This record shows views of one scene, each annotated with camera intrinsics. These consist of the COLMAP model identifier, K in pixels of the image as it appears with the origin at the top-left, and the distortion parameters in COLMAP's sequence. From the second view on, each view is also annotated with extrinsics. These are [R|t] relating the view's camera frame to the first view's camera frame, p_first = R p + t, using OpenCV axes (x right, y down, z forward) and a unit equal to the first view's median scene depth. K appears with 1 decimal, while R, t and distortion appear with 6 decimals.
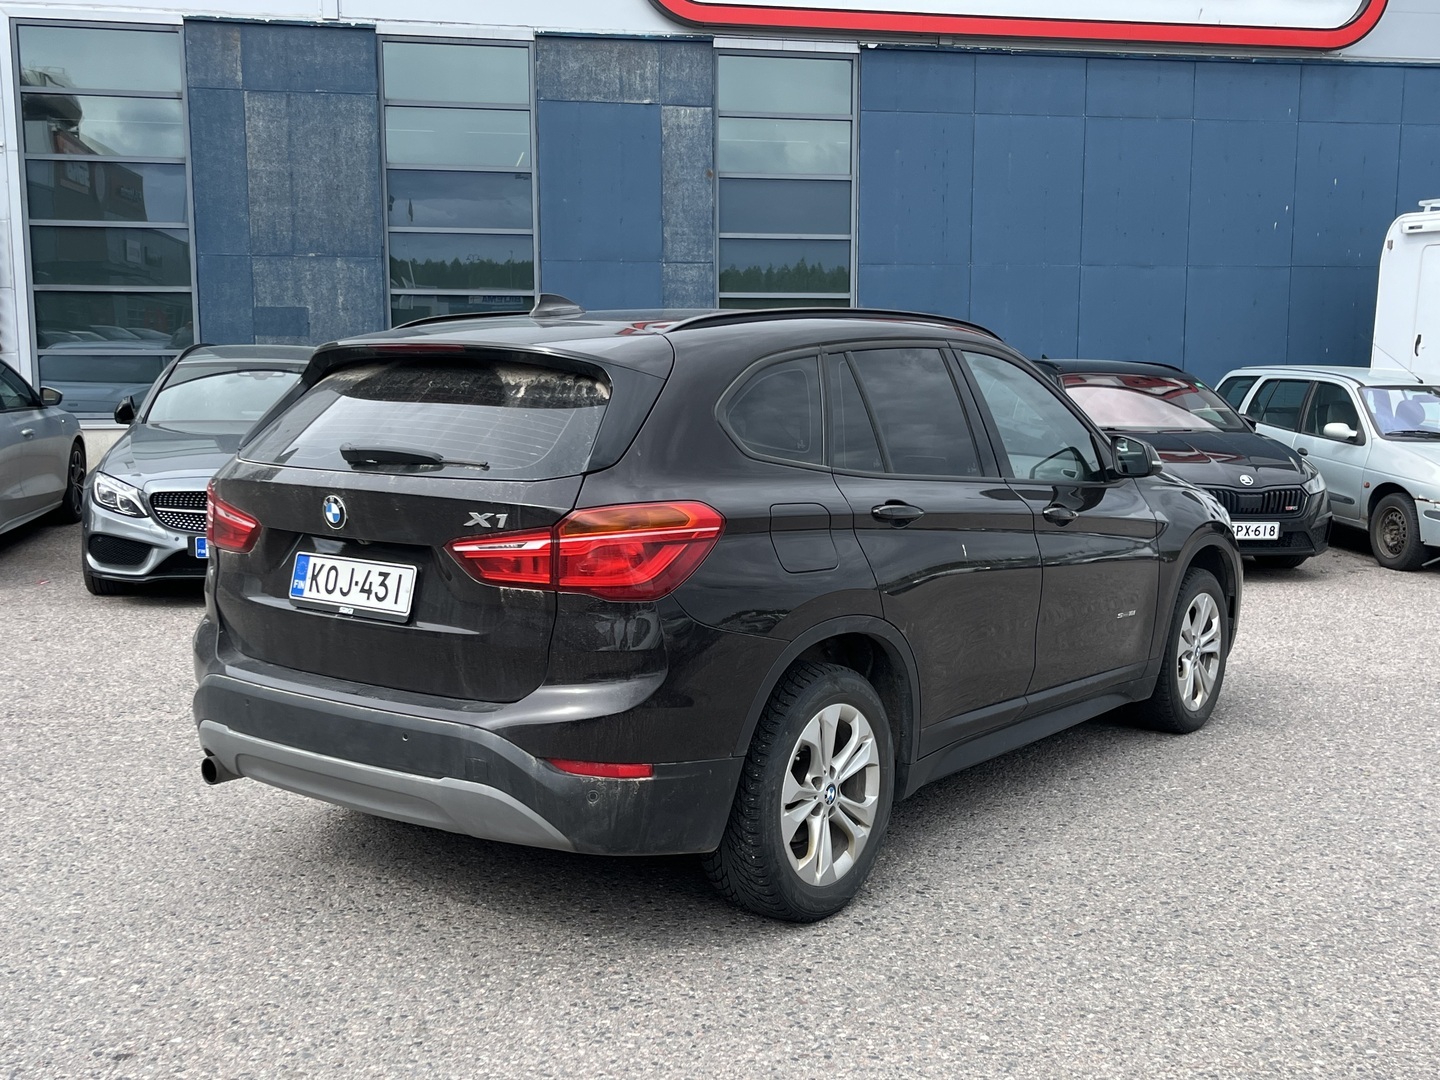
lens RADIAL K [[1519.6, 0, 736.2], [0, 1519.6, 538.3], [0, 0, 1]] dist [0.052855, -0.059702]
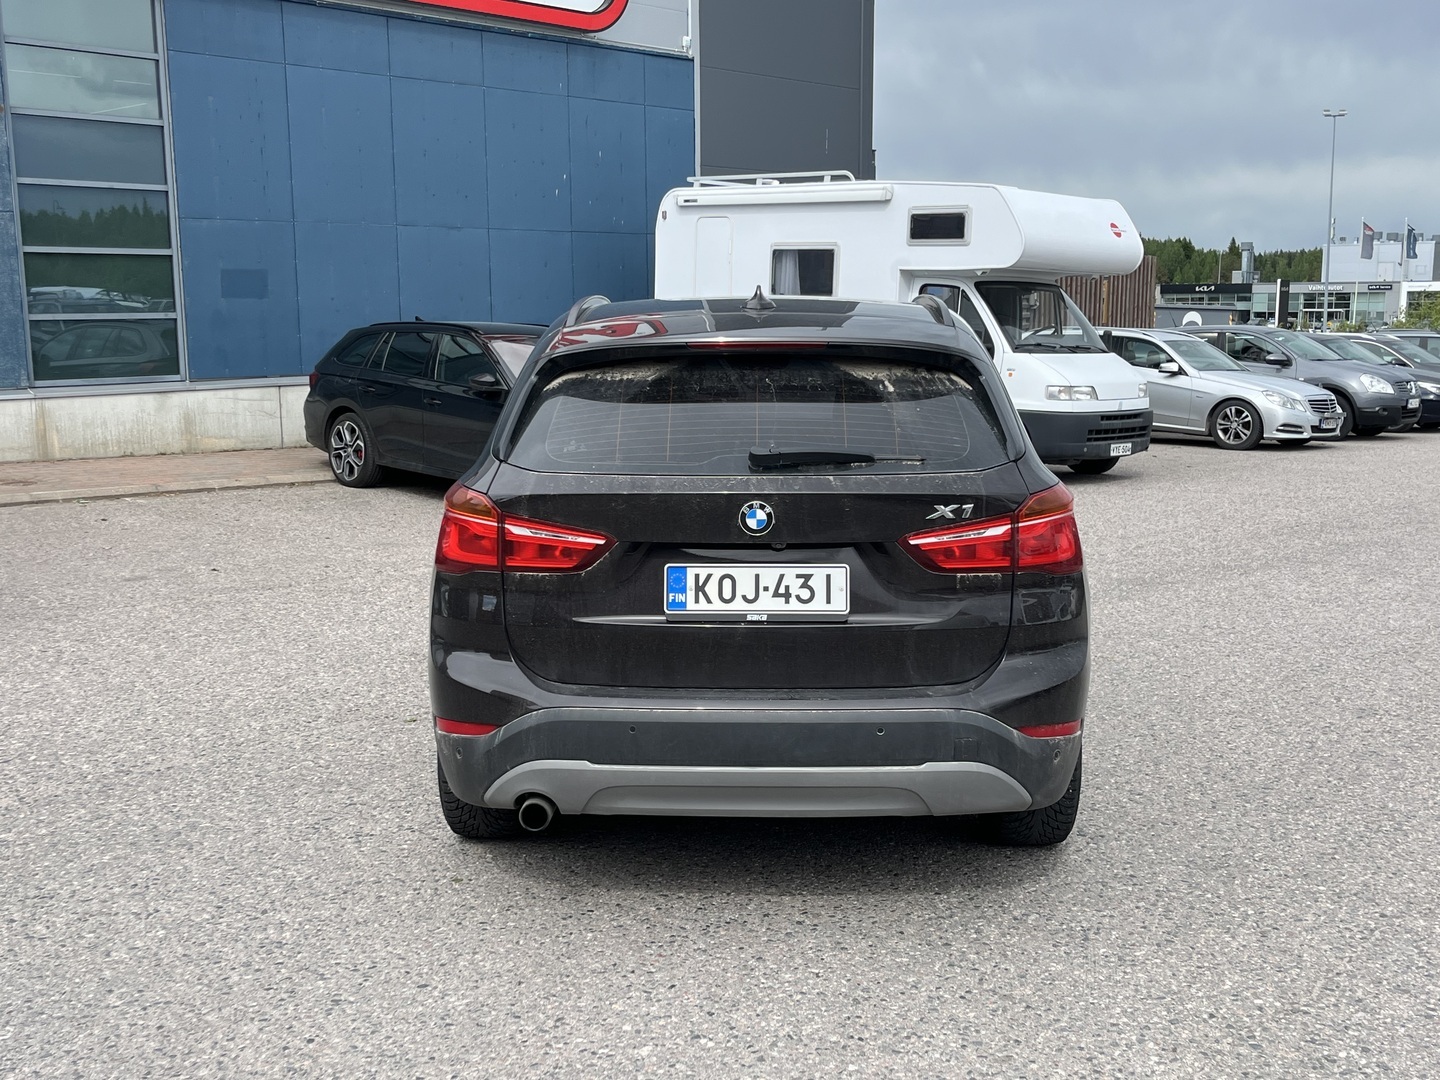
lens RADIAL K [[1519.6, 0, 736.2], [0, 1519.6, 538.3], [0, 0, 1]] dist [0.052855, -0.059702]
pose [[0.822096, -0.093730, 0.561581, -0.810791], [0.075784, 0.995594, 0.055228, -0.058059], [-0.564283, -0.002844, 0.825577, 0.206767]]
